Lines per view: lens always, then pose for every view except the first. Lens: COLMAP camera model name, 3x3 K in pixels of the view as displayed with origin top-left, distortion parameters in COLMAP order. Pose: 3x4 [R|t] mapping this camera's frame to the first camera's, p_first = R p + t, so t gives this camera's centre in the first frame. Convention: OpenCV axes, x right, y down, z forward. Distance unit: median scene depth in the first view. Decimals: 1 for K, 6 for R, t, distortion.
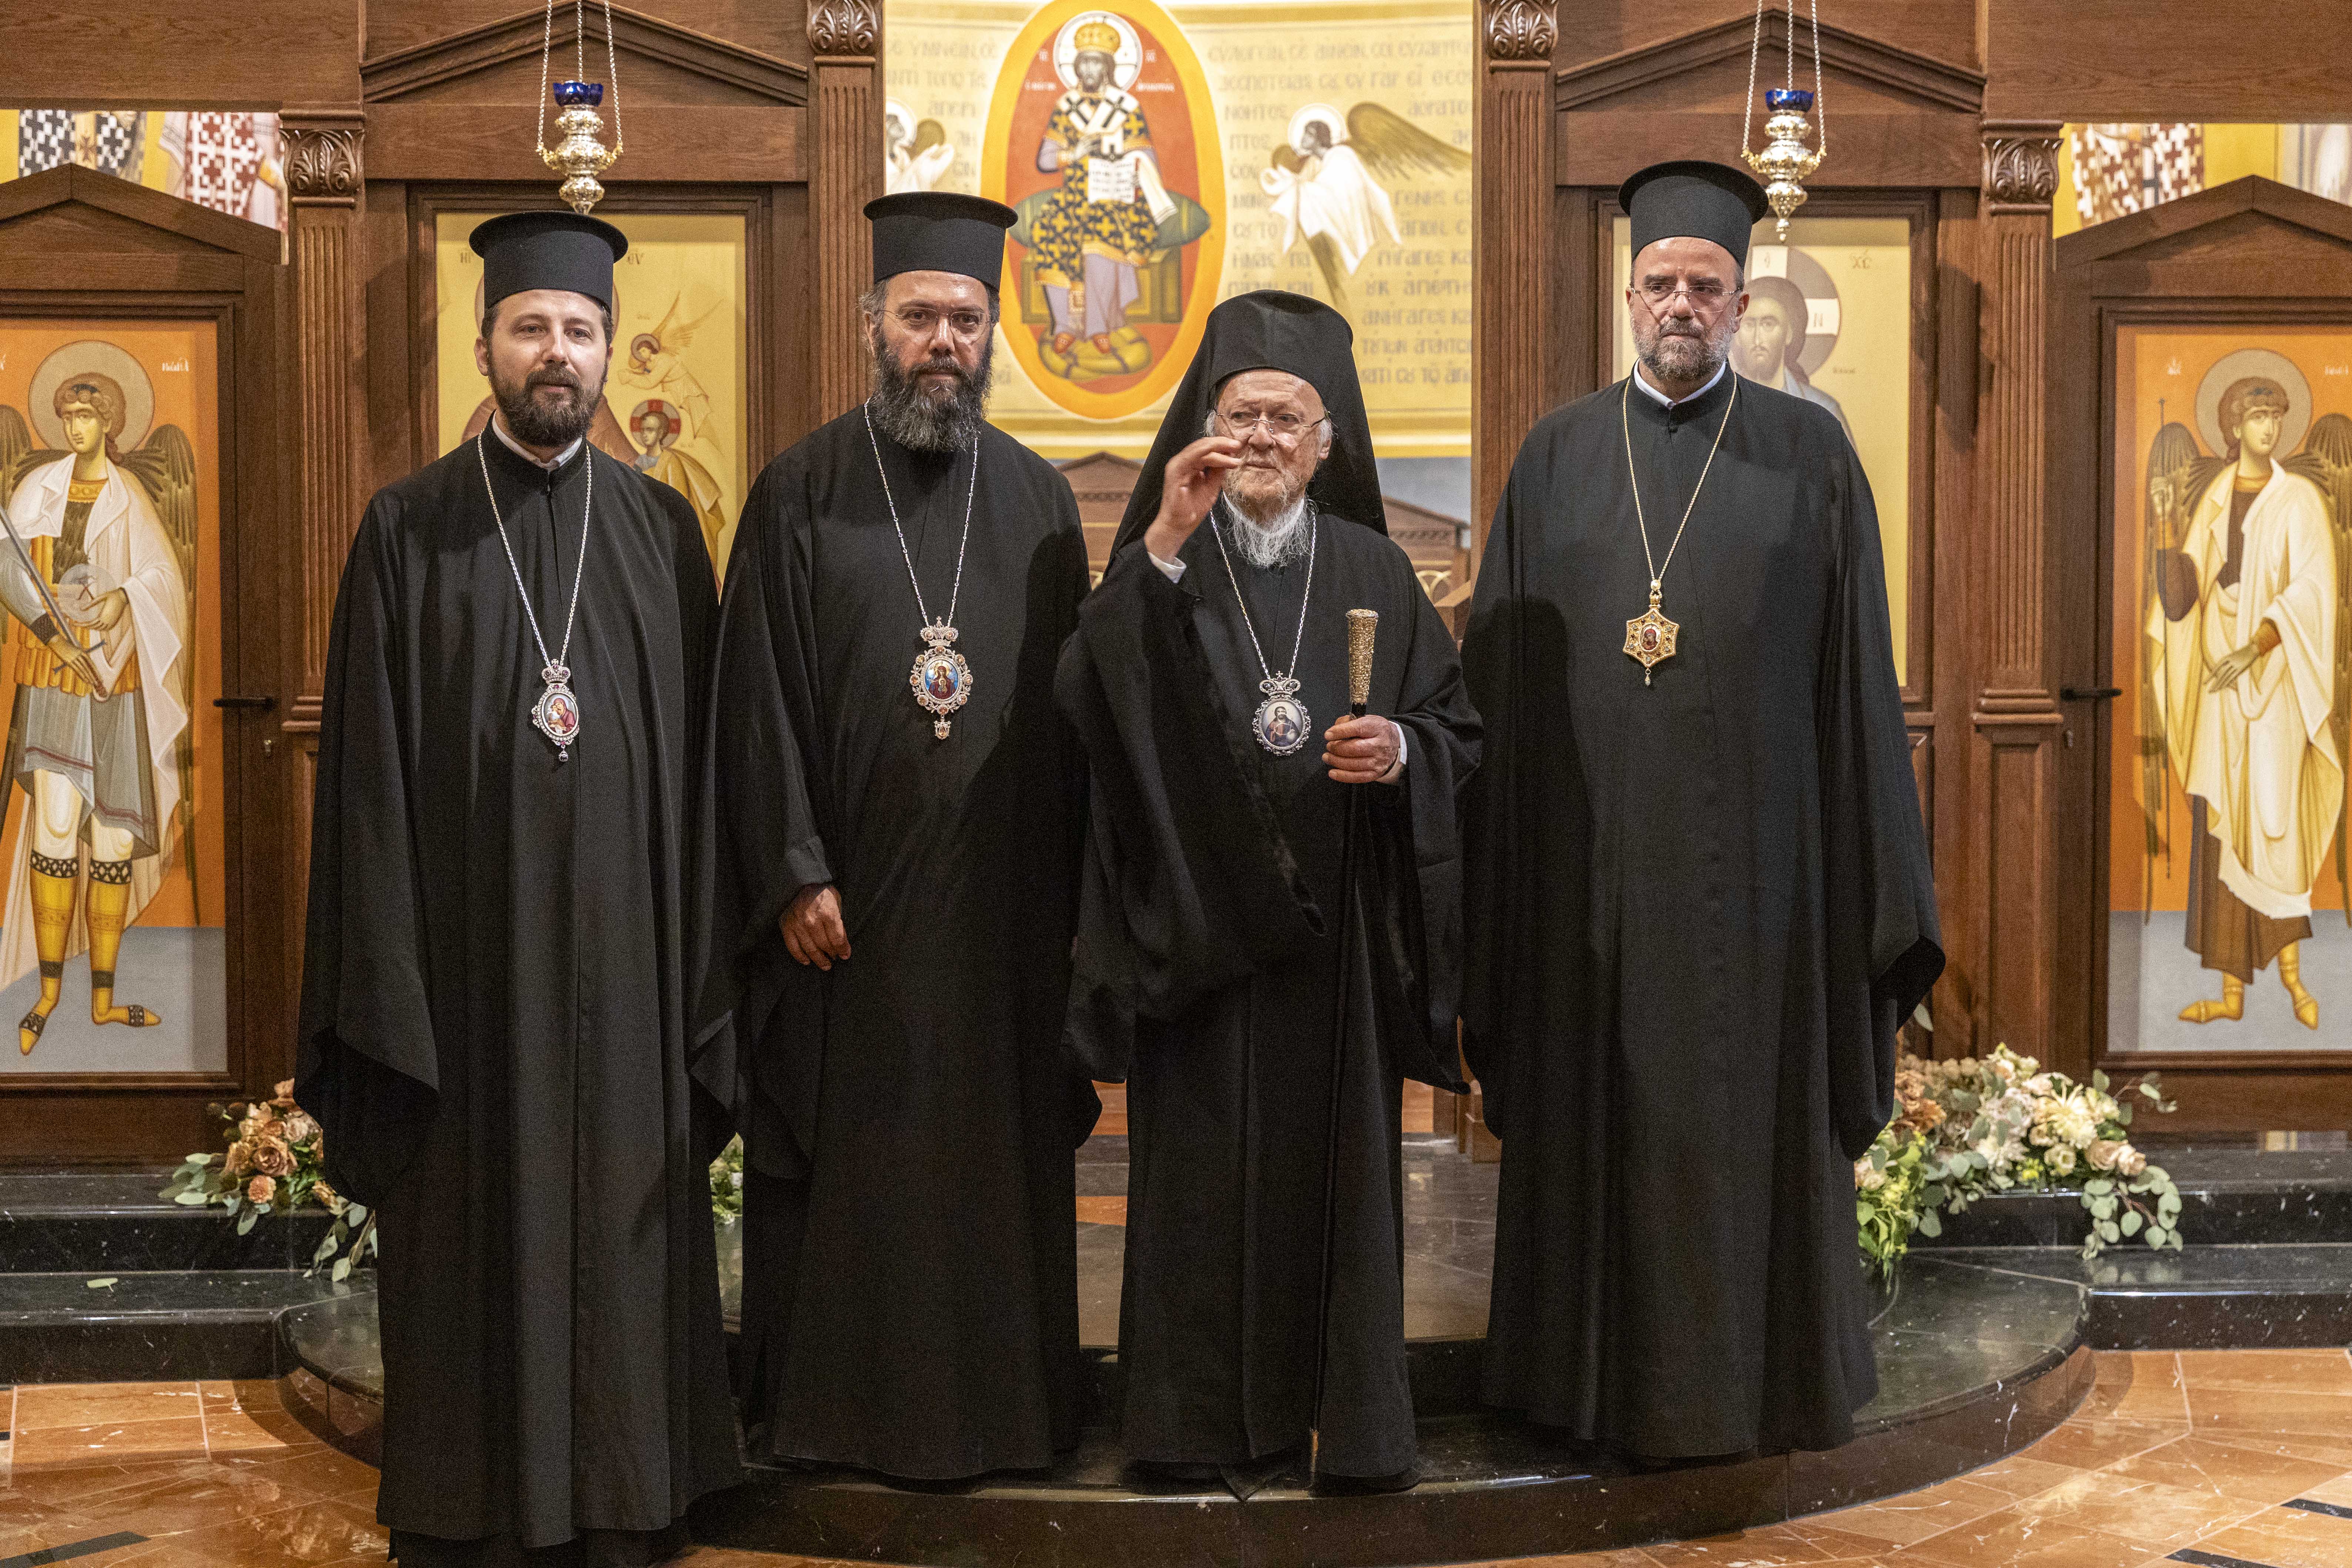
lens RADIAL K [[3528.9, 0, 1225.5], [0, 3528.9, 782.5], [0, 0, 1]] dist [0.000132, 0.043181]
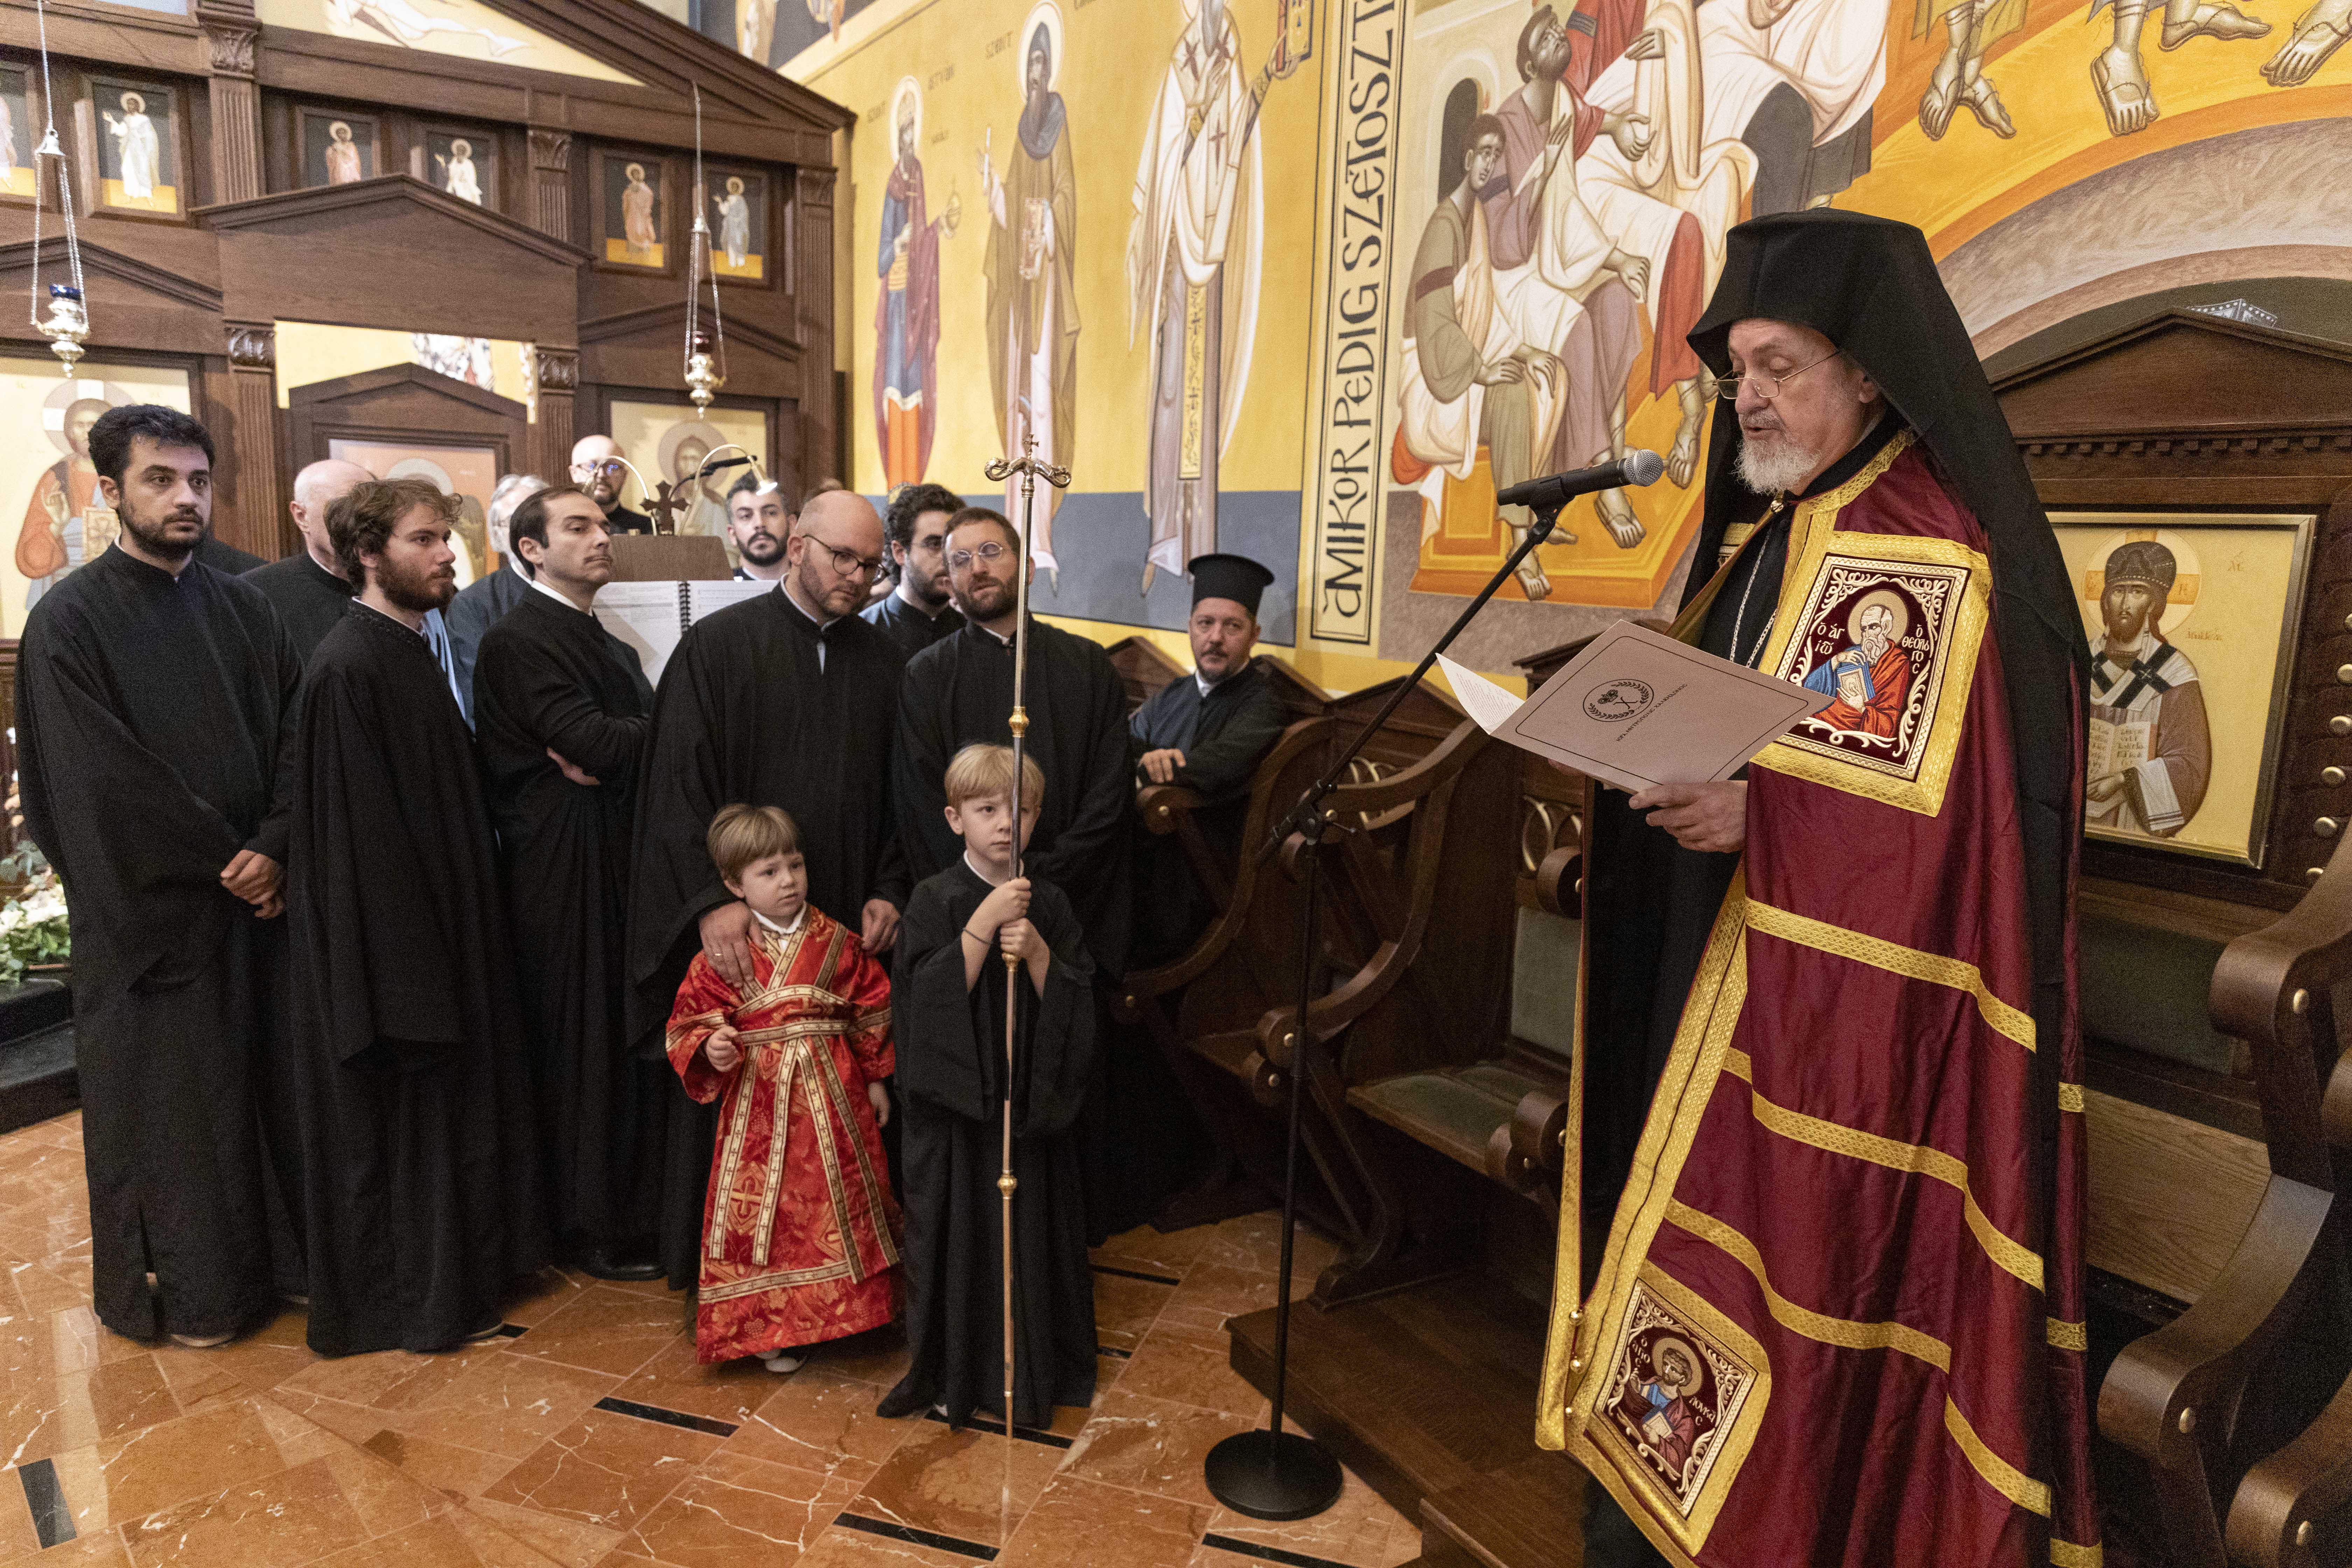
lens RADIAL K [[1571.0, 0, 1177.0], [0, 1571.0, 798.6], [0, 0, 1]] dist [0.013042, 0.000553]
pose [[0.909082, -0.033905, 0.415236, 0.310892], [-0.010660, 0.994464, 0.104538, -0.036407], [-0.416482, -0.099460, 0.903687, 0.069012]]
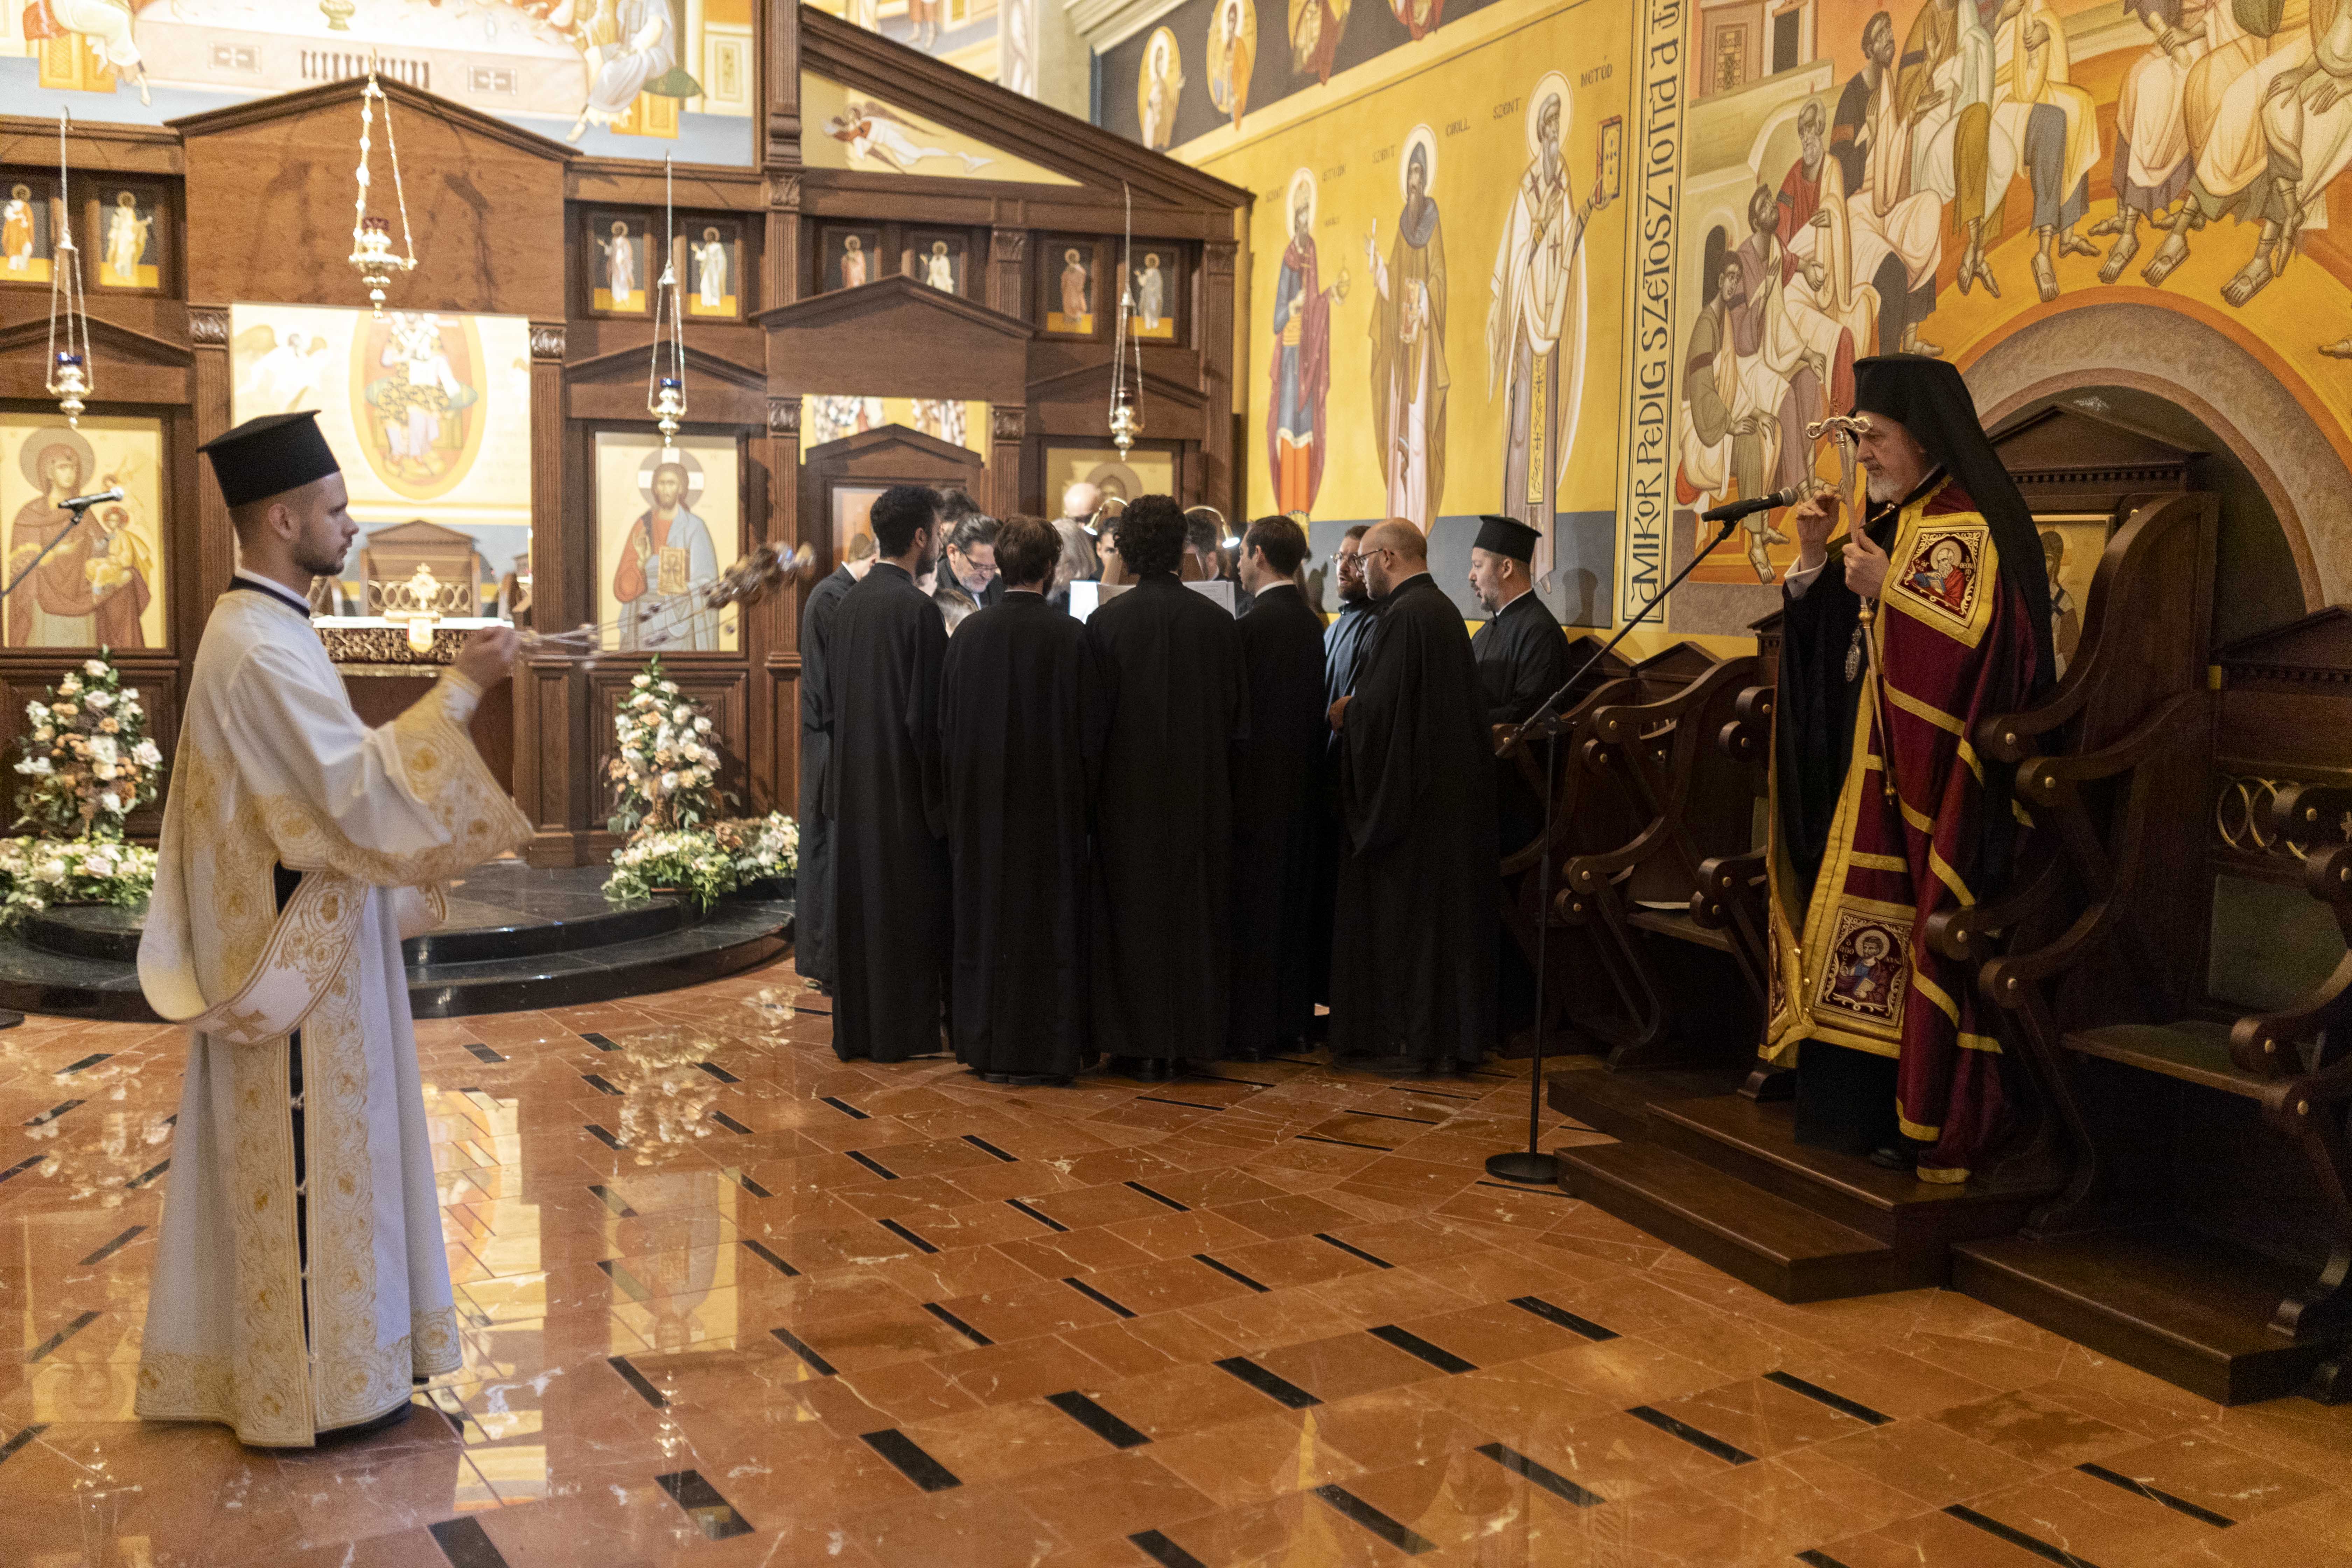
lens RADIAL K [[2203.5, 0, 1176.0], [0, 2203.5, 784.0], [0, 0, 1]] dist [-0.003024, 0.017726]
pose [[0.971085, -0.005171, 0.238678, 0.132582], [-0.003439, 0.999359, 0.035644, 0.006191], [-0.238709, -0.035434, 0.970444, -0.408724]]
